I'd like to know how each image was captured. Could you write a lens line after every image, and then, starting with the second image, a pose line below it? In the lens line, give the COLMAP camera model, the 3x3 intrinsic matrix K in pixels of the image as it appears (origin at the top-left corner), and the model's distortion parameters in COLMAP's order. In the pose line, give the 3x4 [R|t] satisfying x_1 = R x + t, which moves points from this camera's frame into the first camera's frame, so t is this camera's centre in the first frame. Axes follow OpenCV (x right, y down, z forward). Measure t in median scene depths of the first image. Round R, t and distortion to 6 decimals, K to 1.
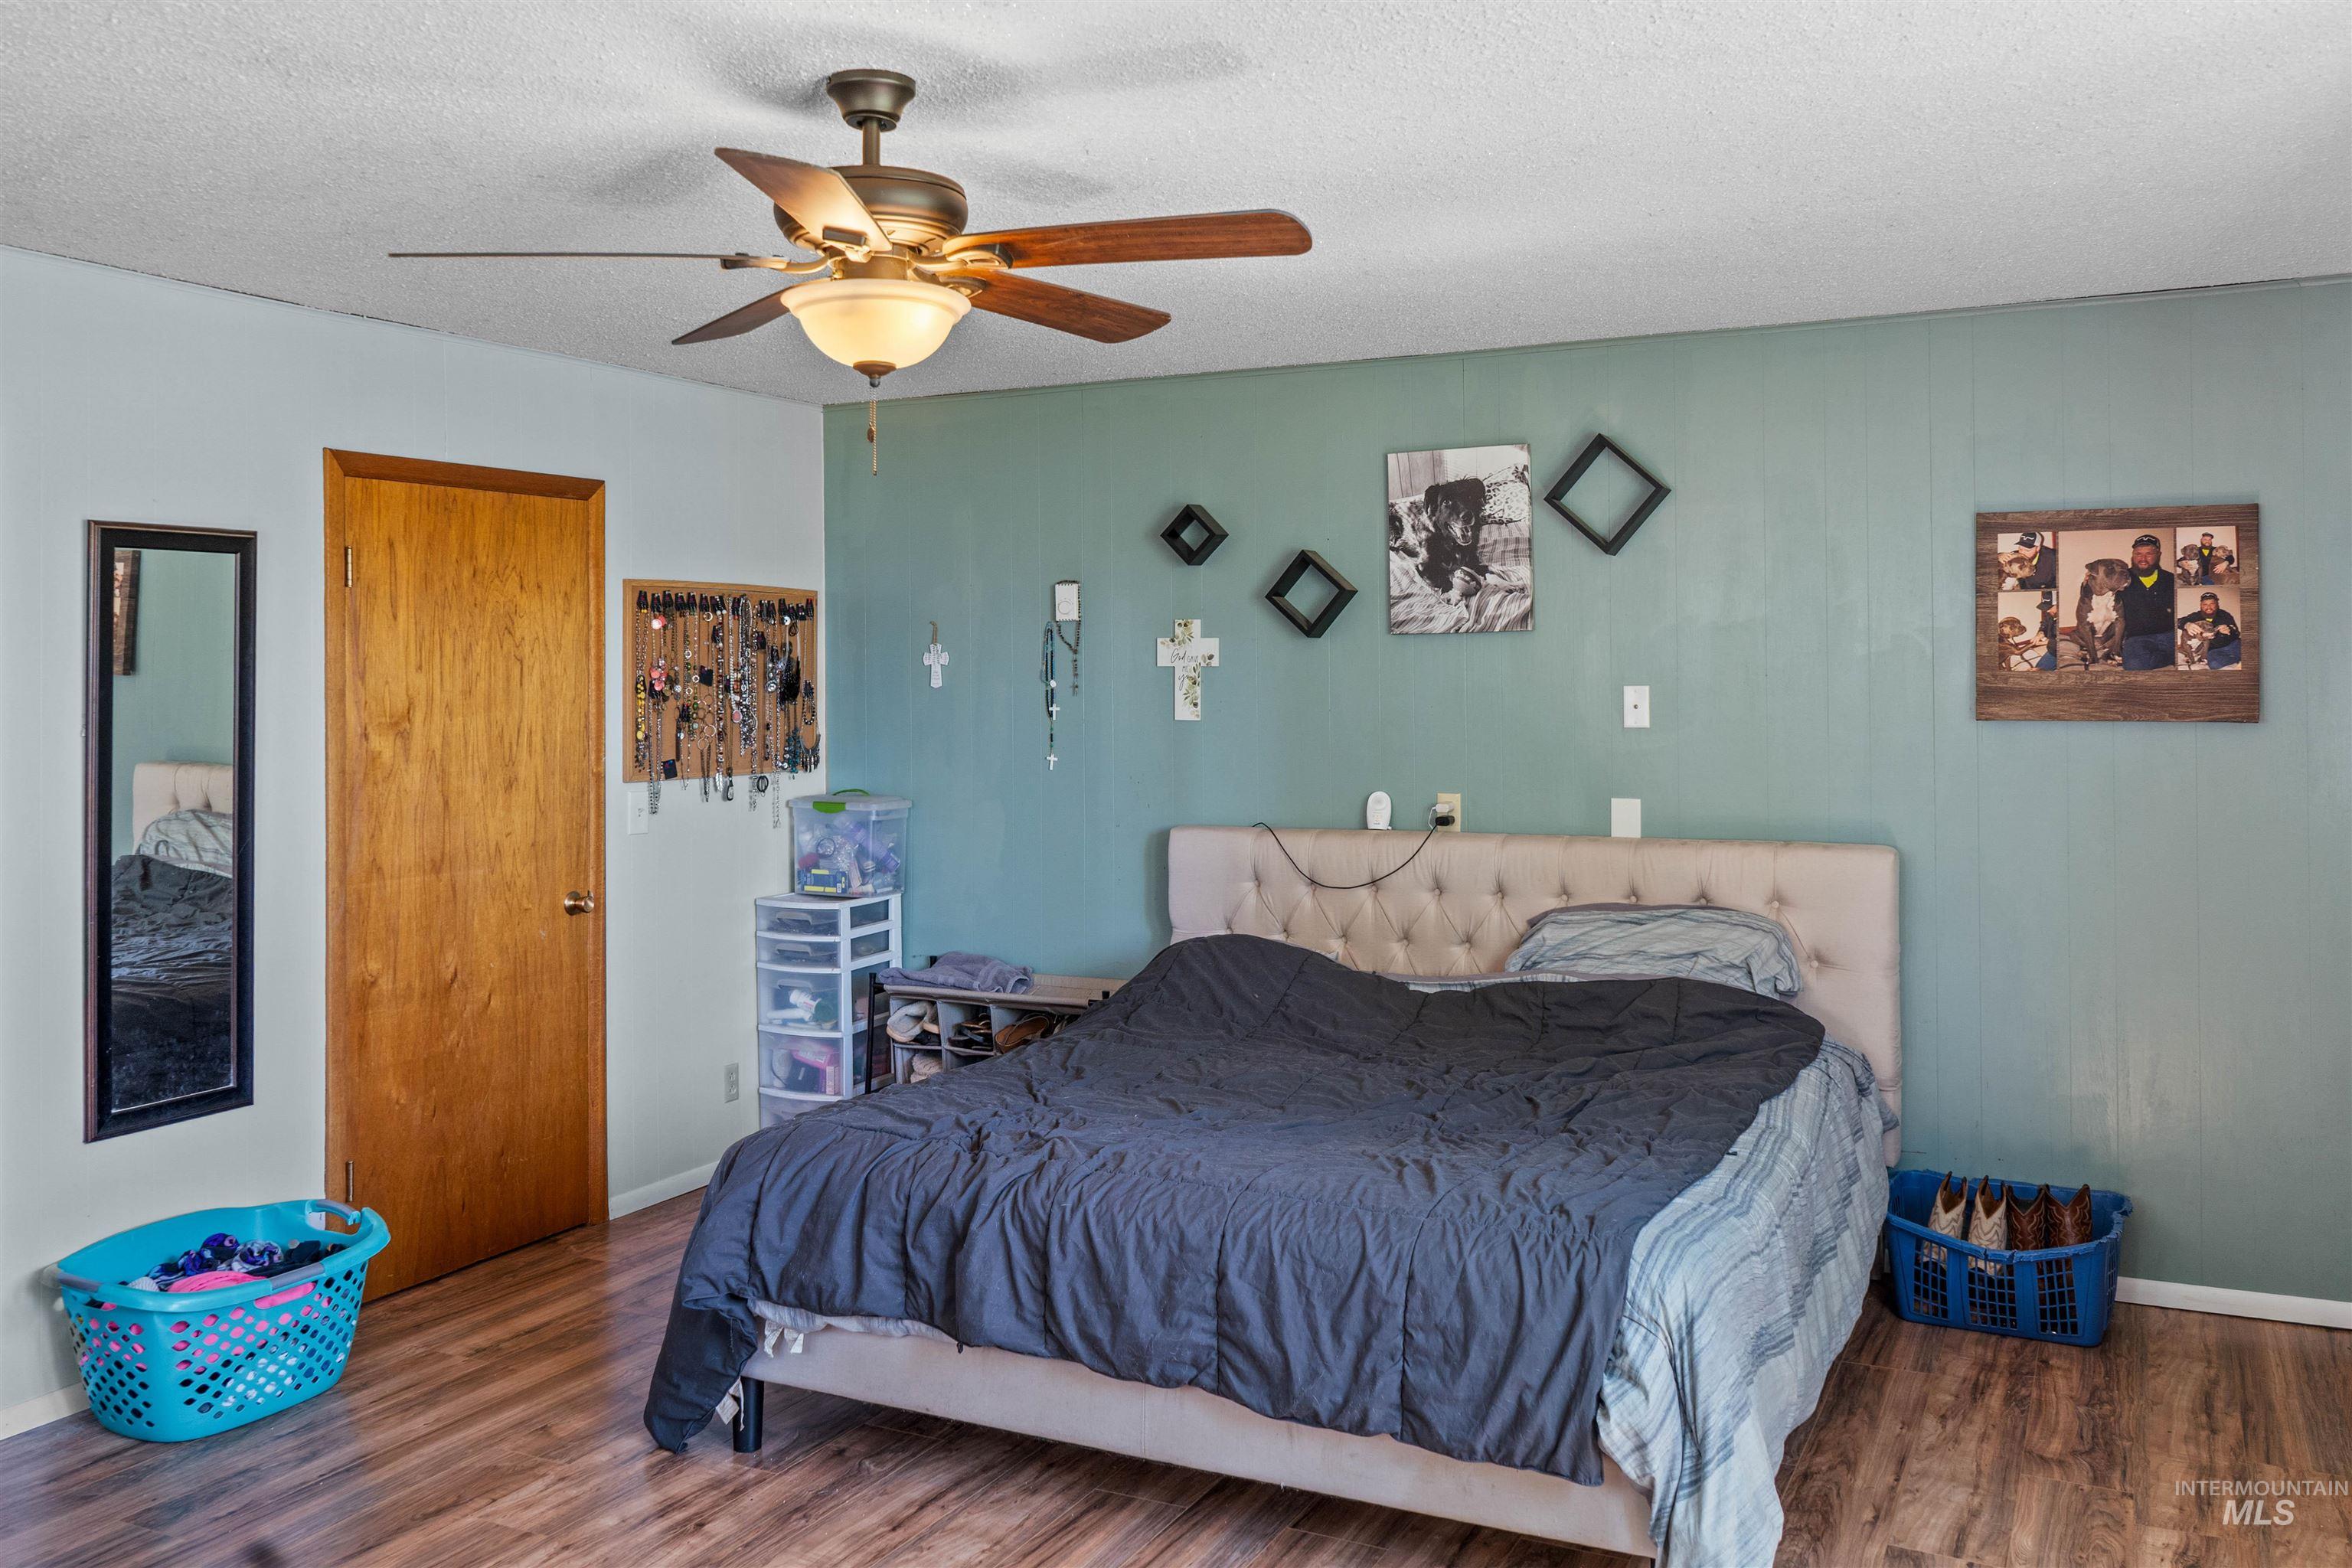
lens RADIAL K [[1918.3, 0, 1176.2], [0, 1918.3, 642.8], [0, 0, 1]] dist [-0.006813, -0.004784]
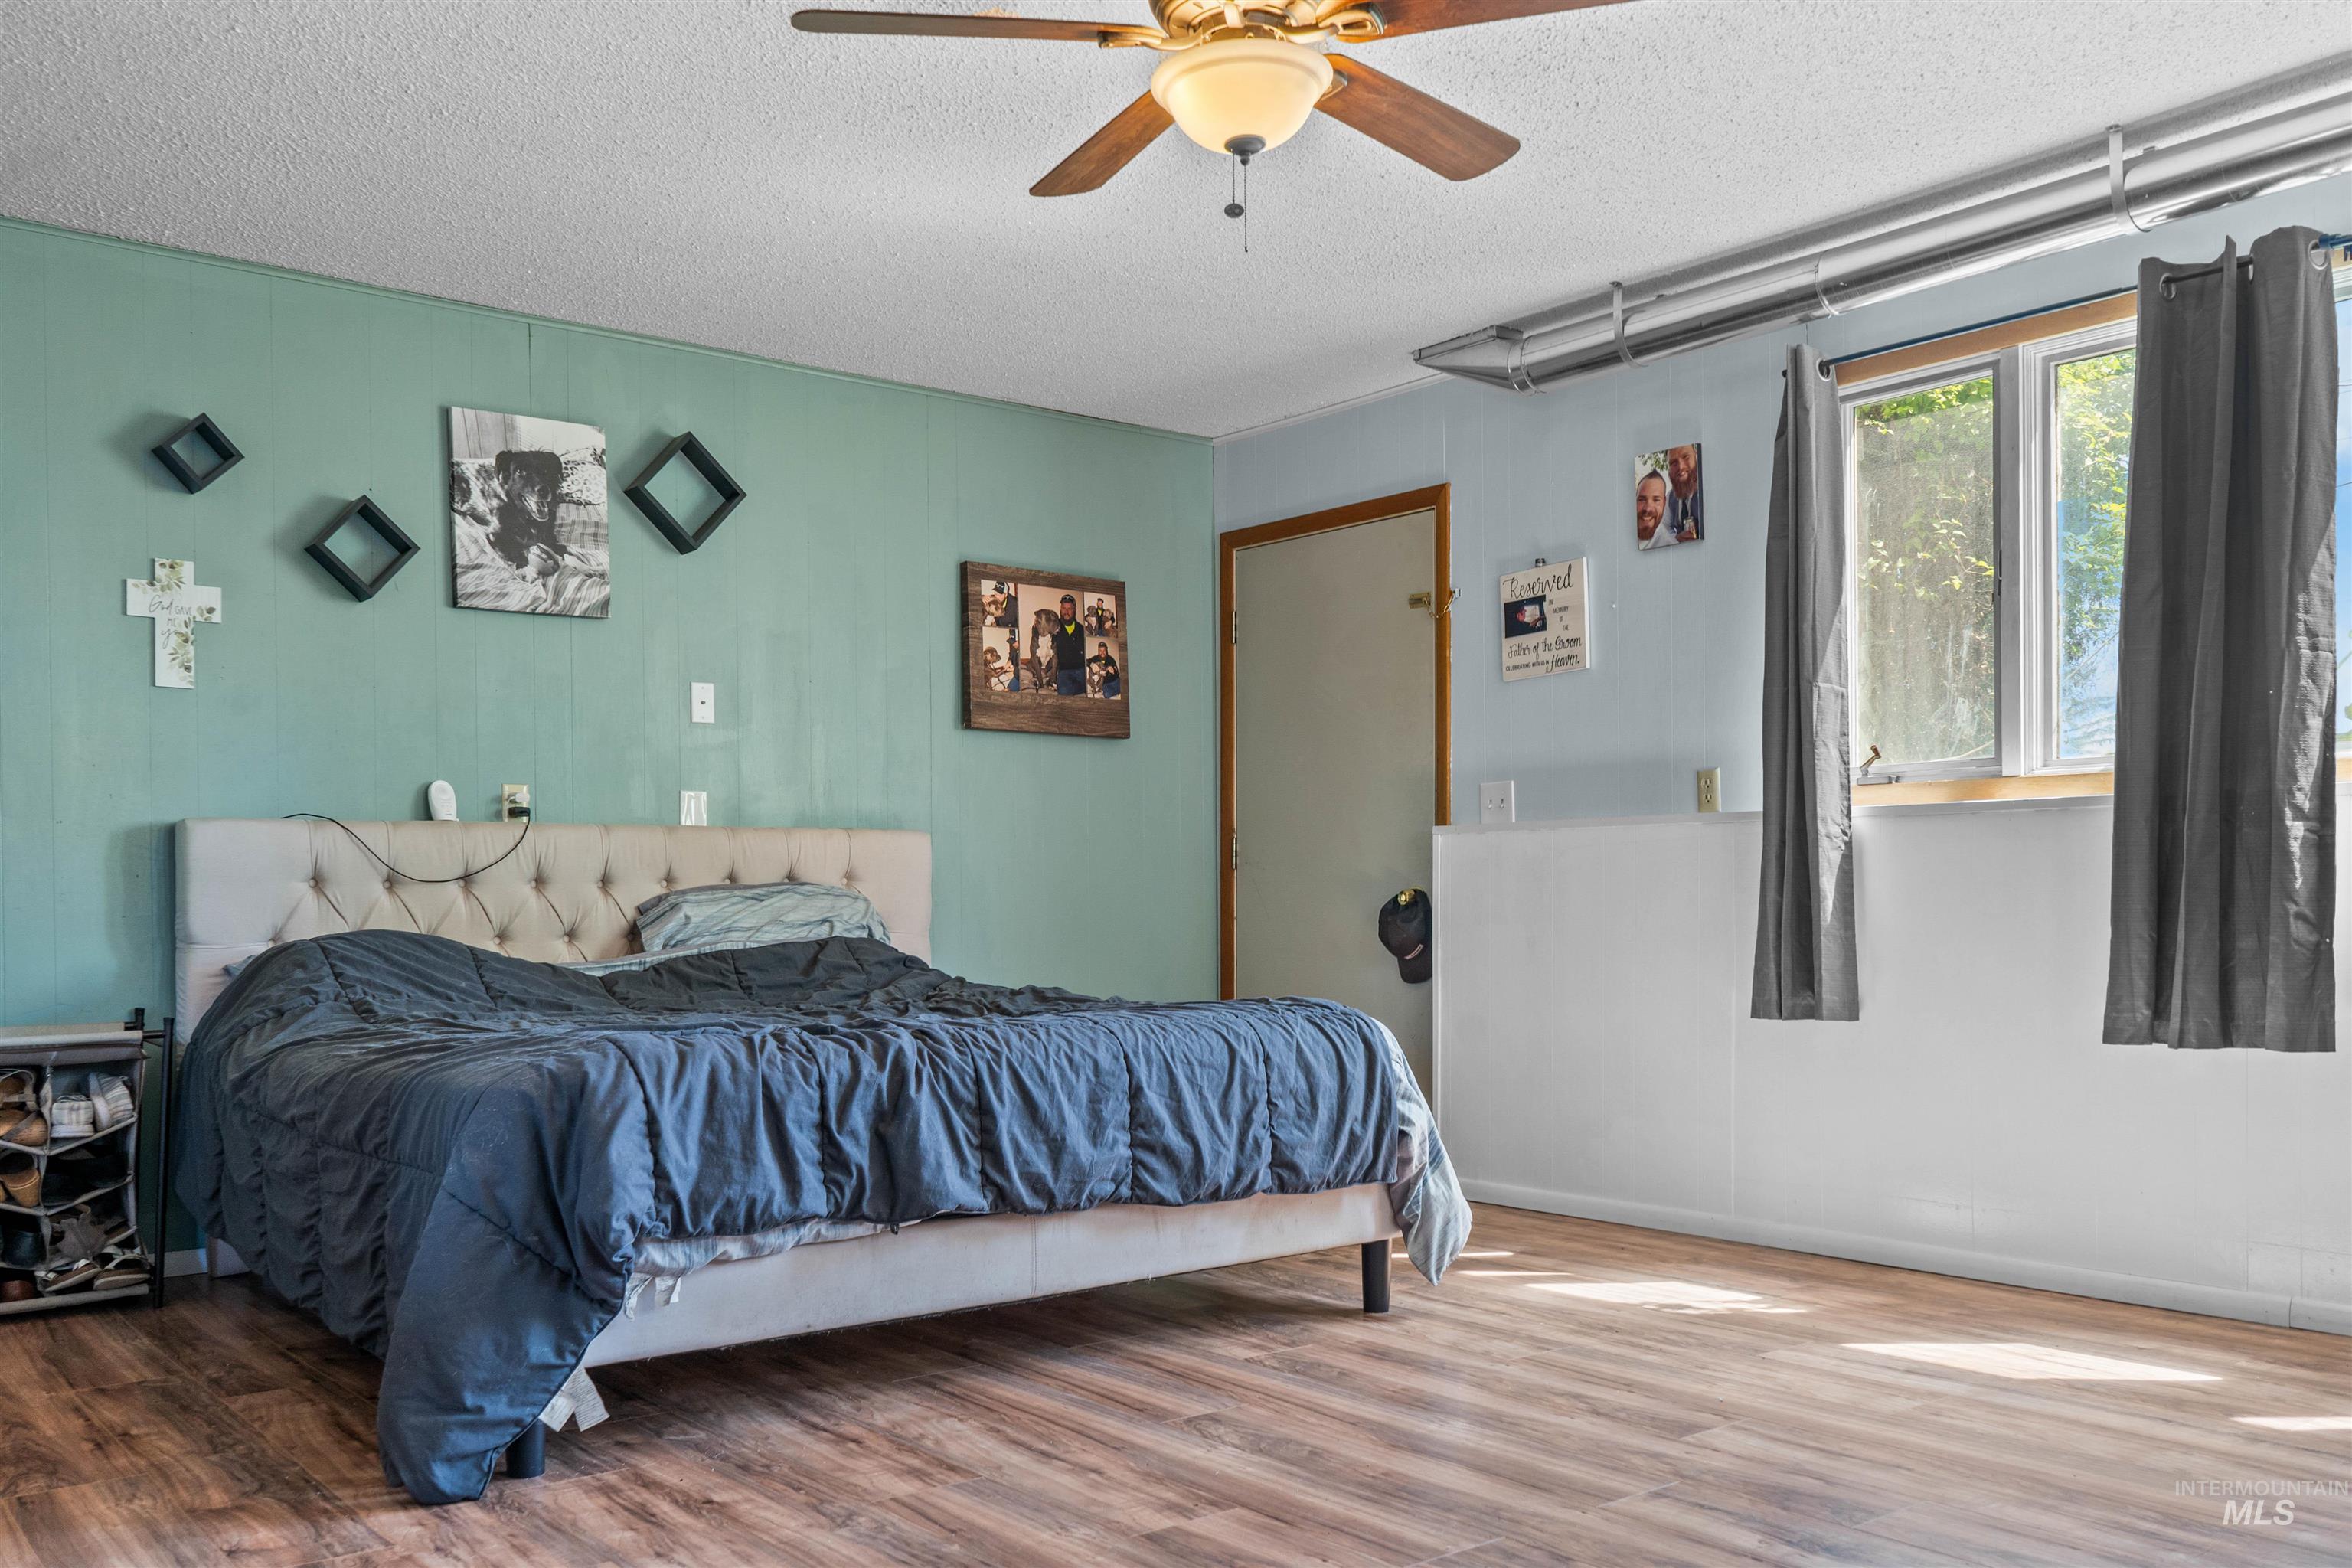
lens RADIAL K [[1933.4, 0, 1175.6], [0, 1933.4, 910.0], [0, 0, 1]] dist [-0.001819, 0.002096]
pose [[0.417469, 0.001300, 0.908690, -0.669662], [-0.007552, 0.999969, 0.002039, 0.156509], [-0.908660, -0.007714, 0.417466, 0.362519]]
